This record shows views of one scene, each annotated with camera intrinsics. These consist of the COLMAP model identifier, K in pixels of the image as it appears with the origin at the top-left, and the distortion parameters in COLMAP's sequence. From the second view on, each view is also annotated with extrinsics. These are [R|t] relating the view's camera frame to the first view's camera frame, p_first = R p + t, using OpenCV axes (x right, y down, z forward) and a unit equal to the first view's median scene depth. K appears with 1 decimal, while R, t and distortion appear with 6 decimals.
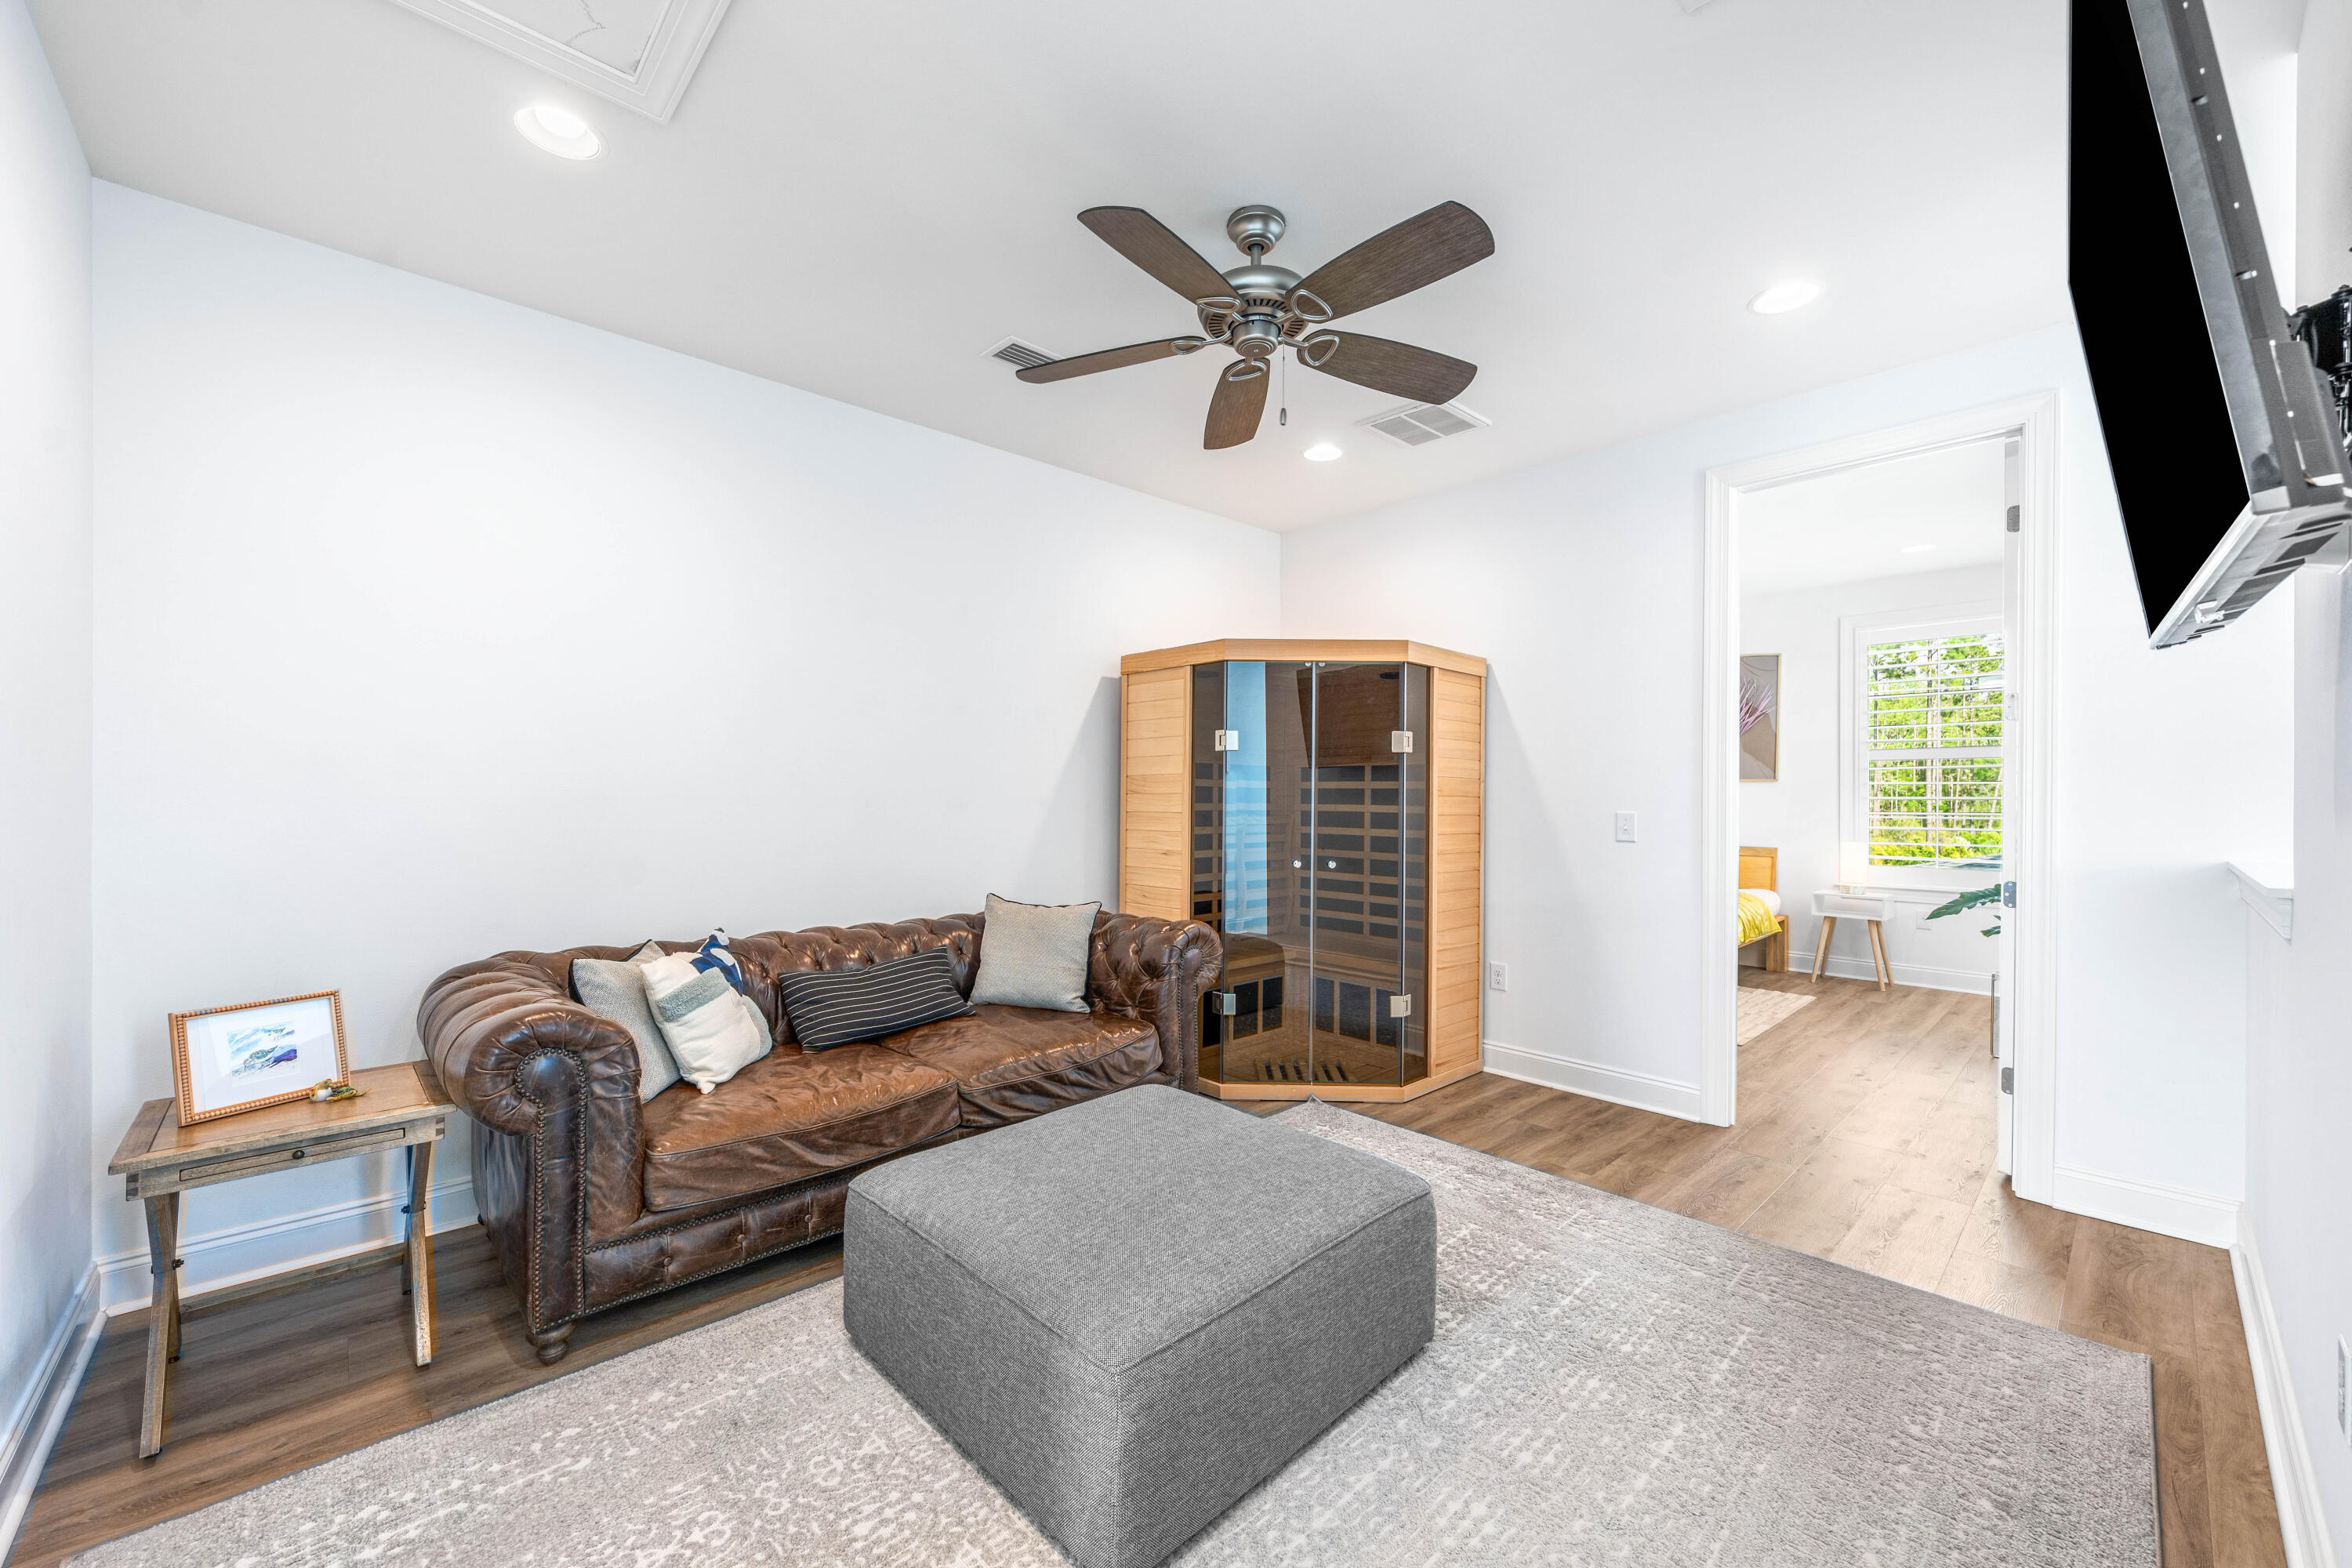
lens RADIAL K [[901.8, 0, 1180.8], [0, 901.8, 797.5], [0, 0, 1]] dist [0.000492, -0.000008]
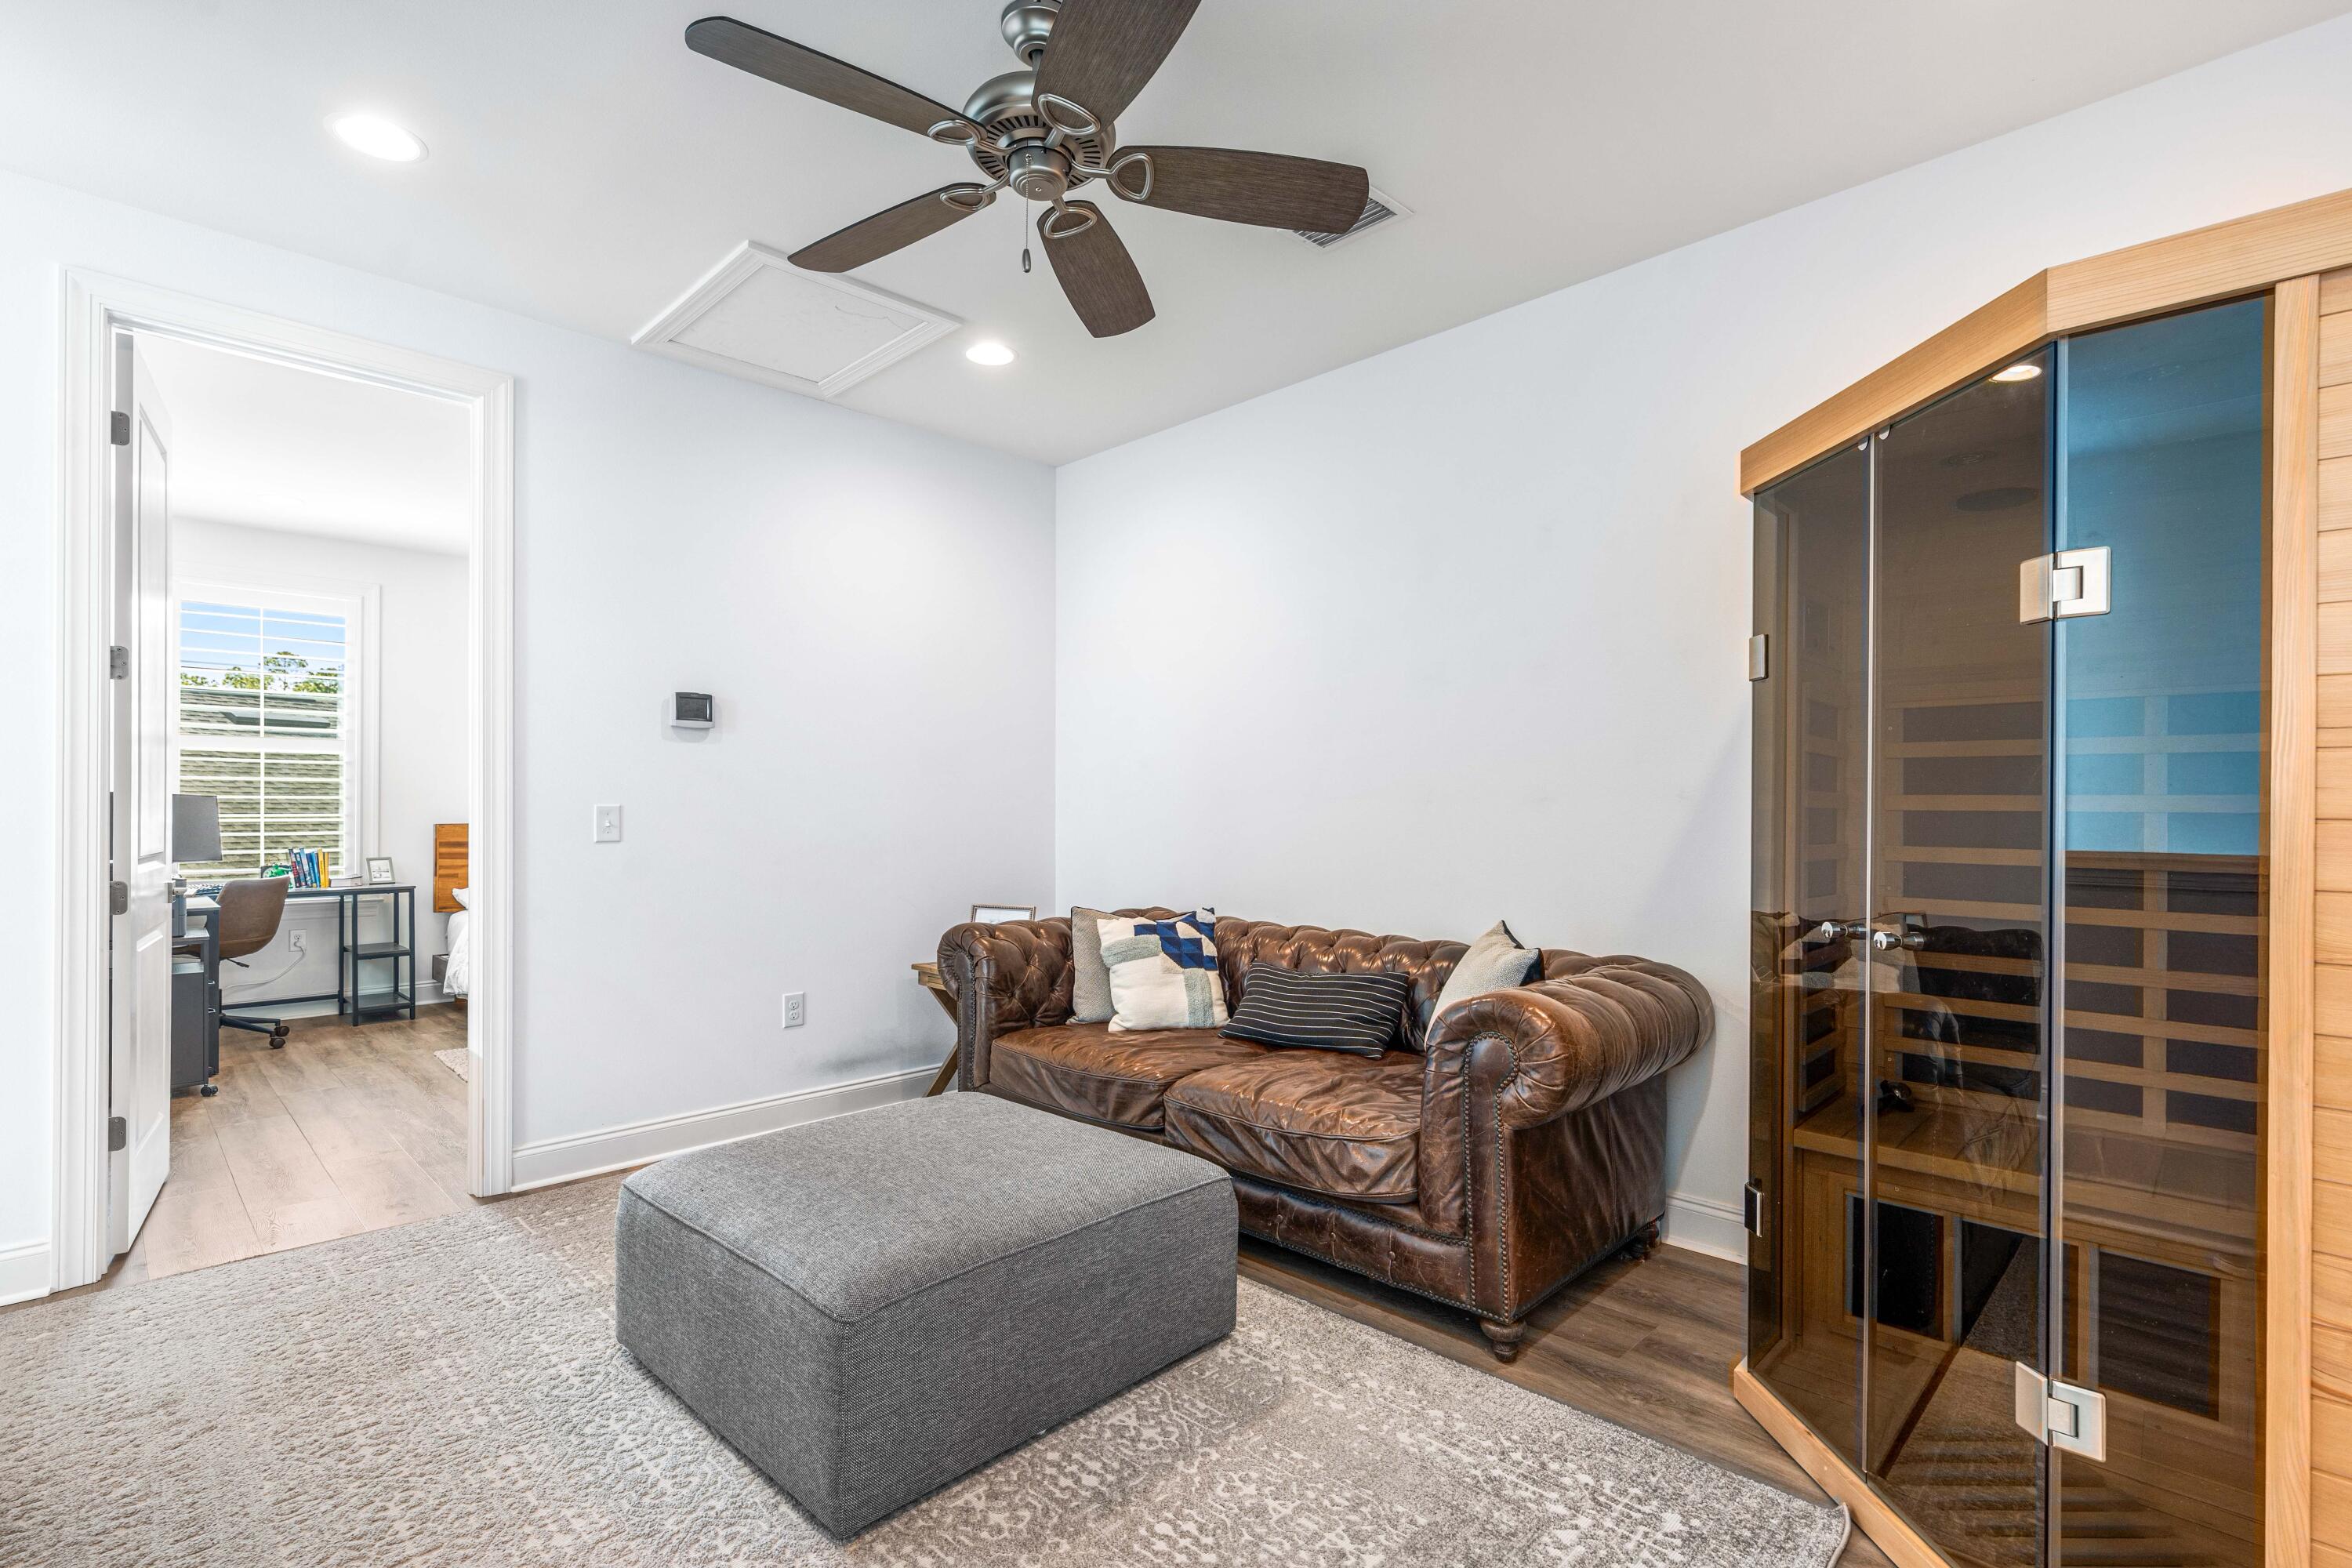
lens RADIAL K [[1085.6, 0, 1165.0], [0, 1085.6, 799.9], [0, 0, 1]] dist [-0.000713, 0.000243]
pose [[0.038591, -0.006120, -0.999236, 0.758265], [0.000805, 0.999981, -0.006093, 0.019405], [0.999255, -0.000569, 0.038596, 0.812433]]
